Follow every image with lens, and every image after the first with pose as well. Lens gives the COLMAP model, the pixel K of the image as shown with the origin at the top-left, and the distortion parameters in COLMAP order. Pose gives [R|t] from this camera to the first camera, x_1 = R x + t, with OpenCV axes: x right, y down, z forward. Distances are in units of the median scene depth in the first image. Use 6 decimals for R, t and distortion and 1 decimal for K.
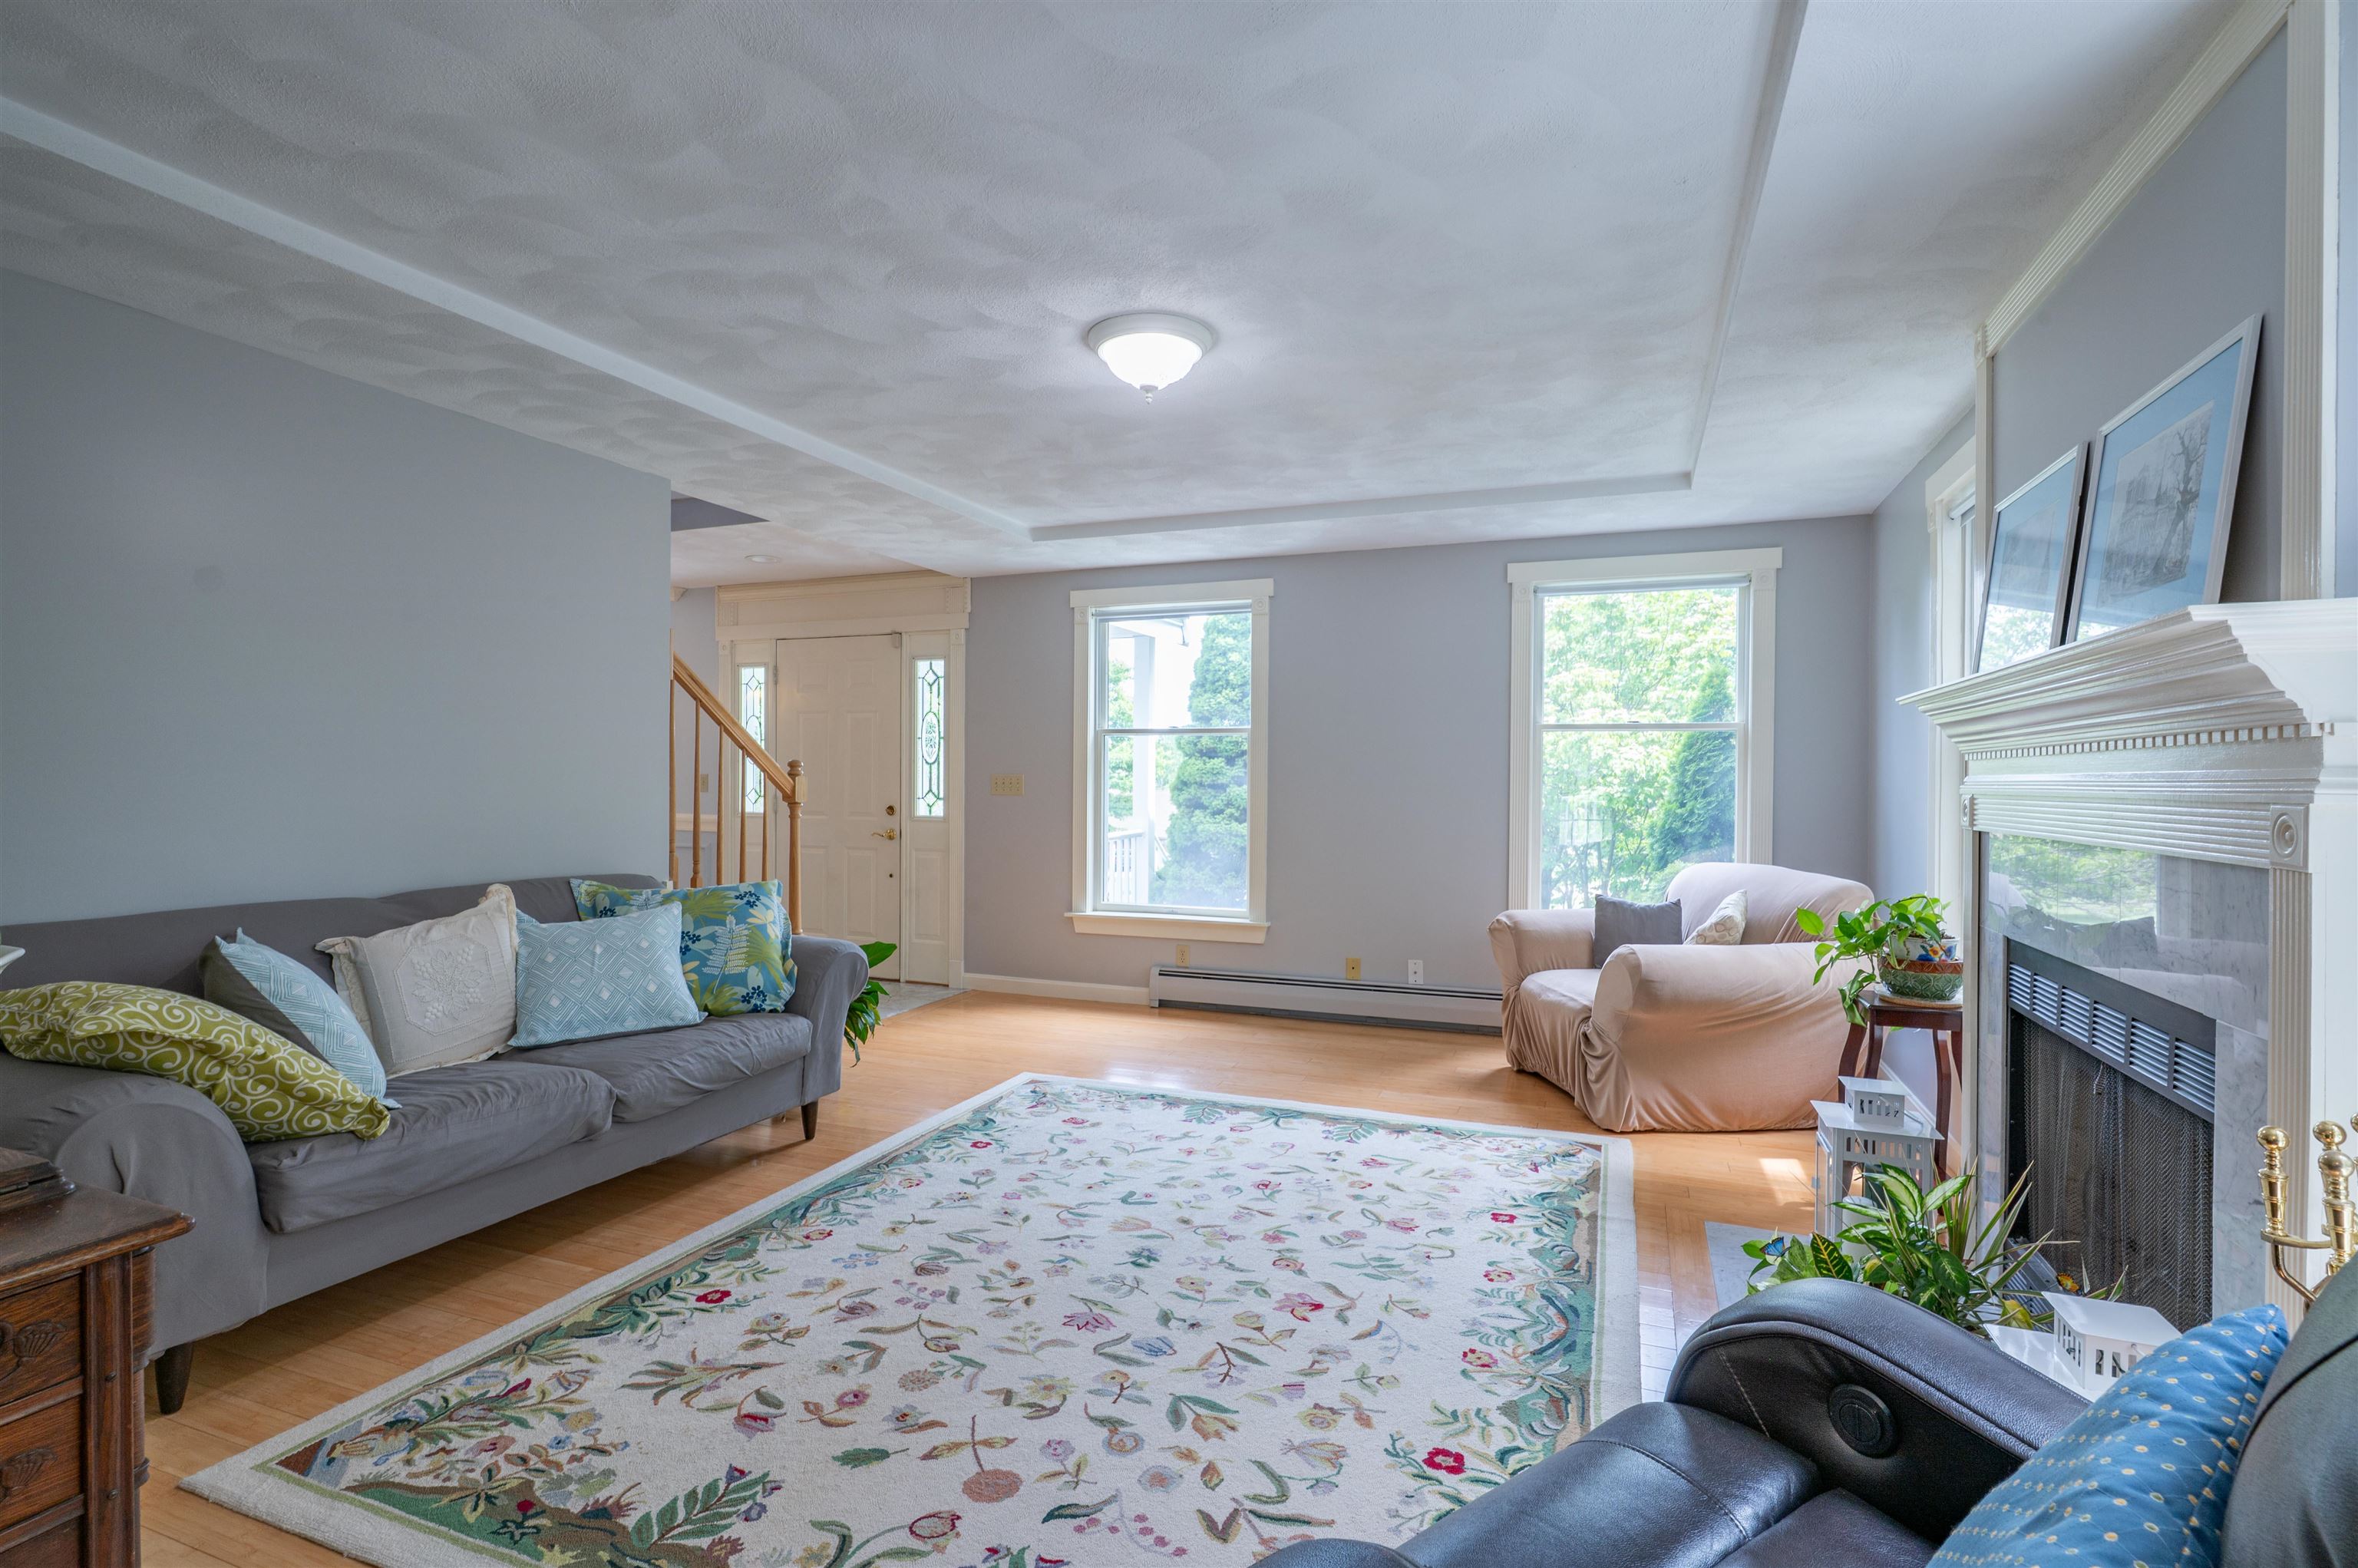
lens RADIAL K [[1144.4, 0, 1177.3], [0, 1144.4, 779.1], [0, 0, 1]] dist [0.002756, -0.000095]
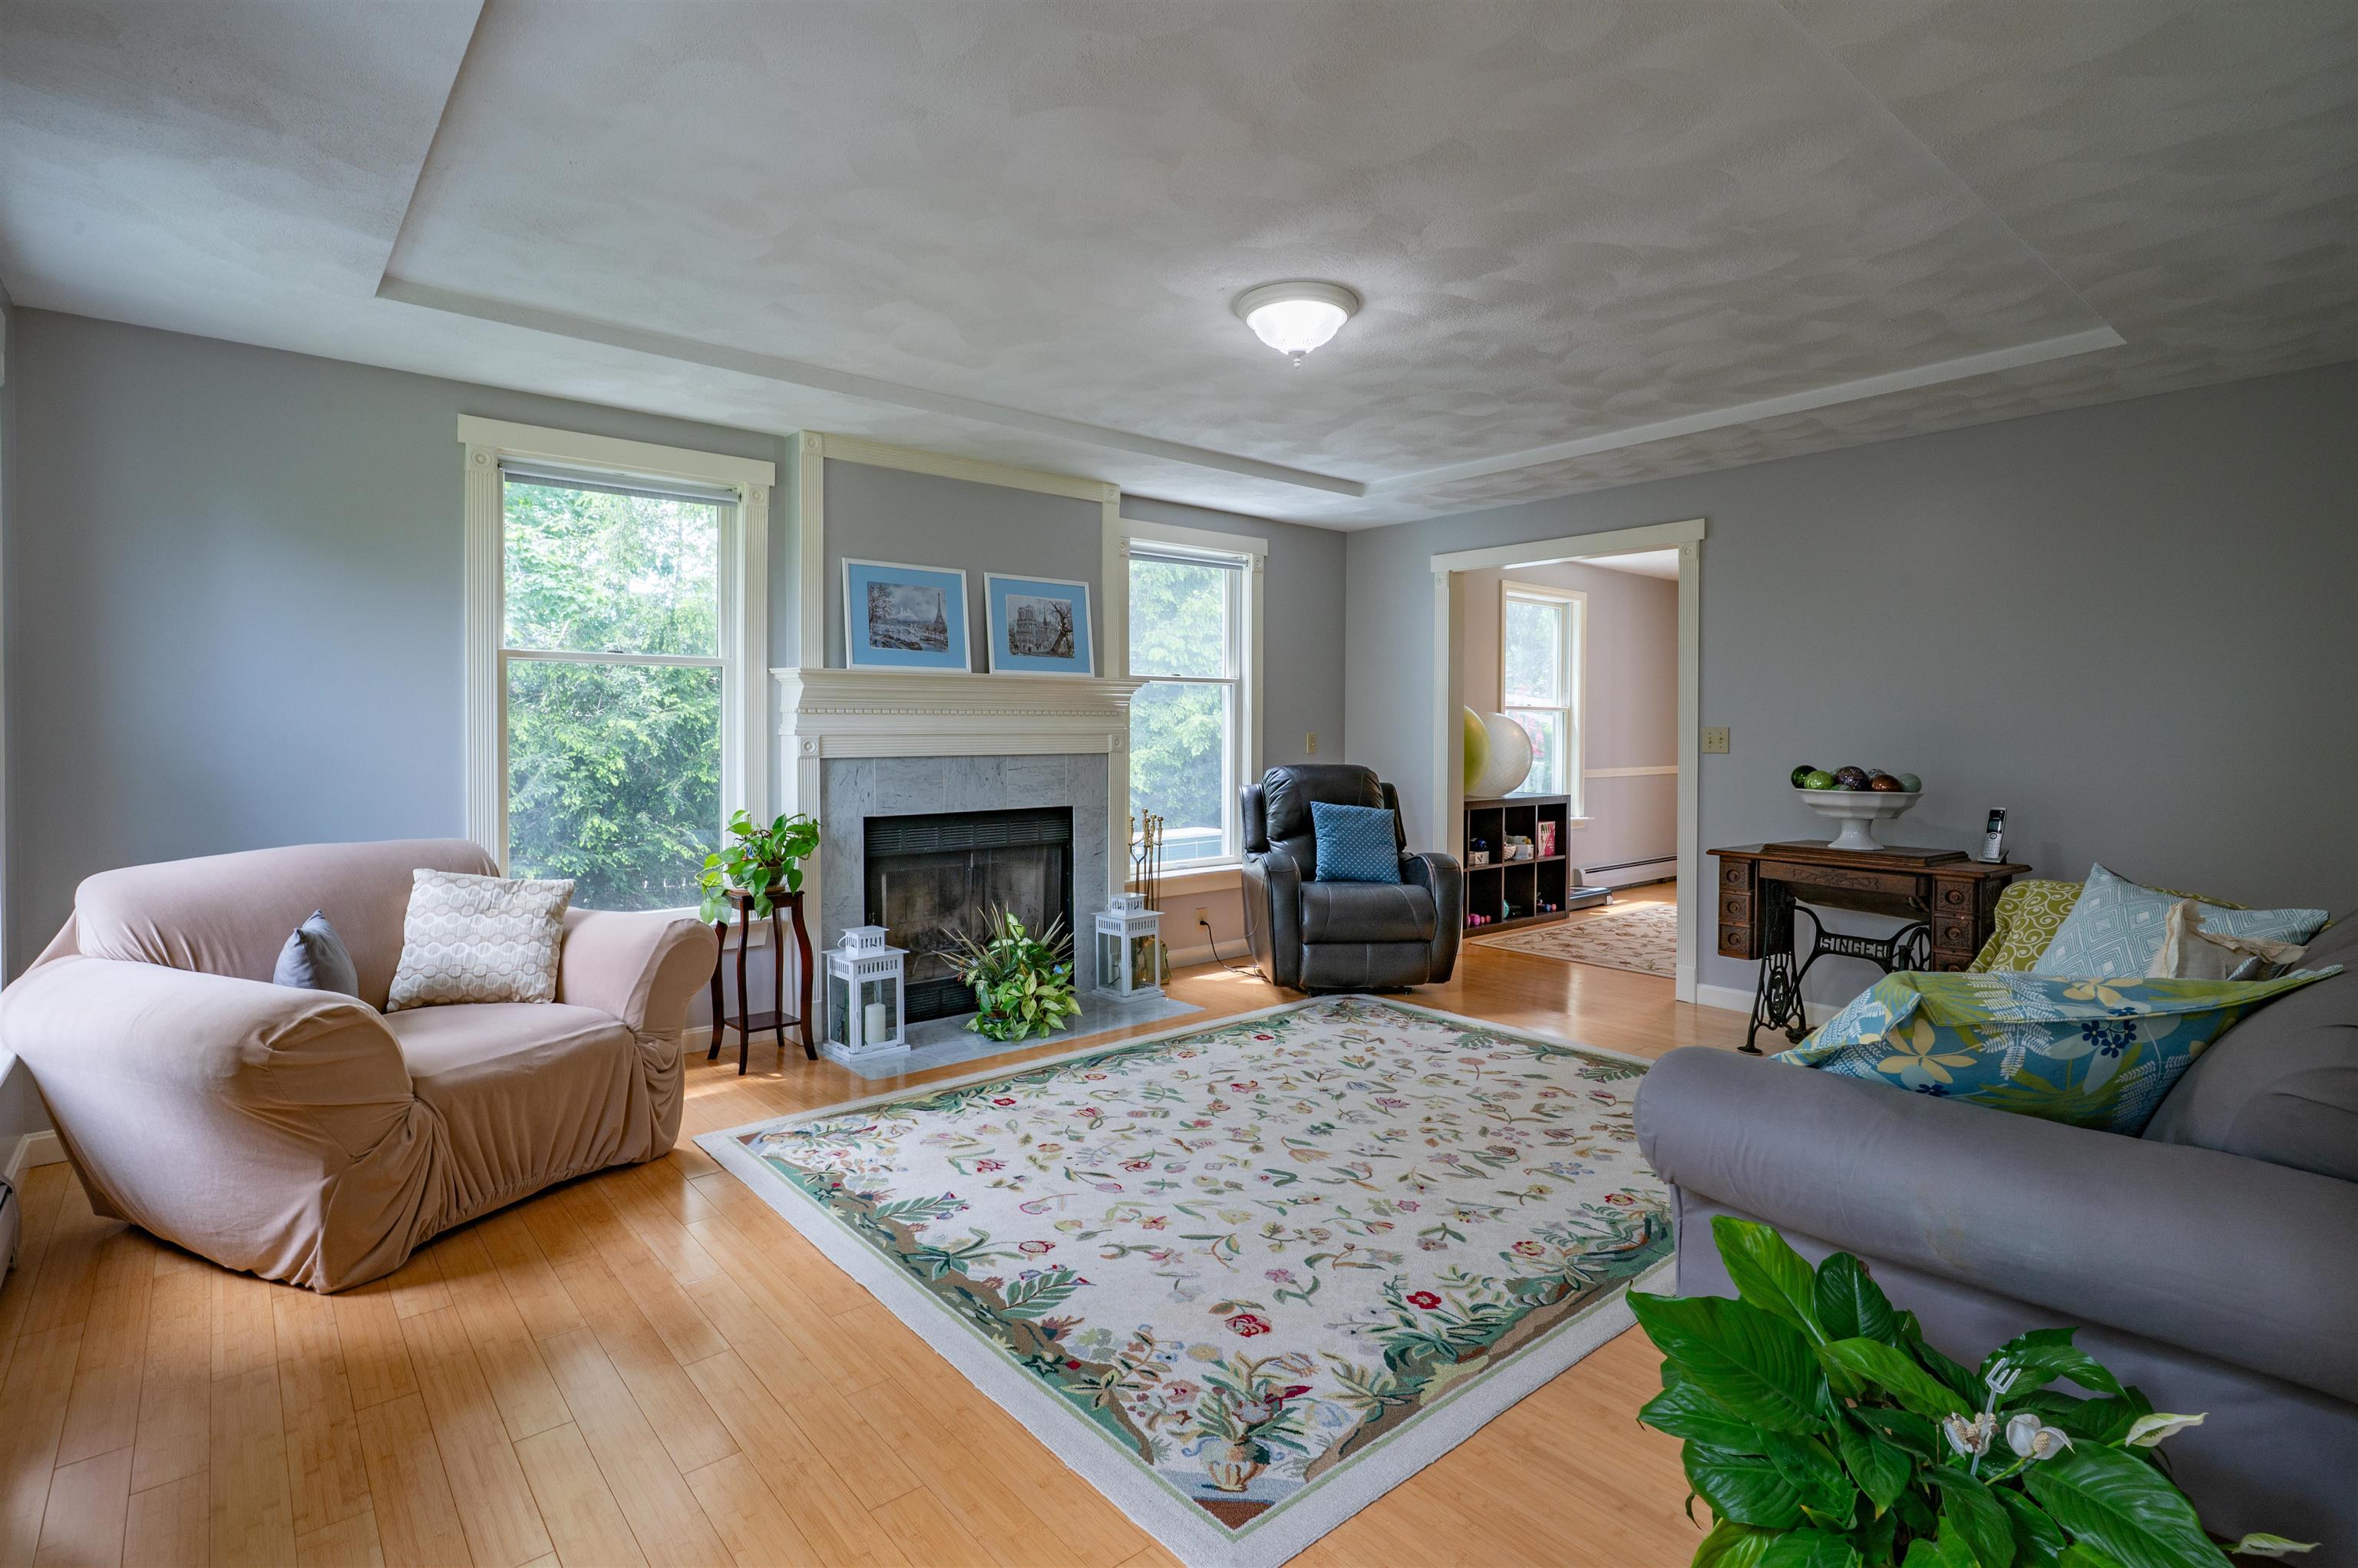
lens RADIAL K [[1144.4, 0, 1158.9], [0, 1144.4, 772.2], [0, 0, 1]] dist [0.002756, -0.000095]
pose [[-0.878009, -0.022928, 0.478094, -0.419509], [-0.004938, 0.999233, 0.038852, -0.002234], [-0.478618, 0.031751, -0.877449, 1.997939]]
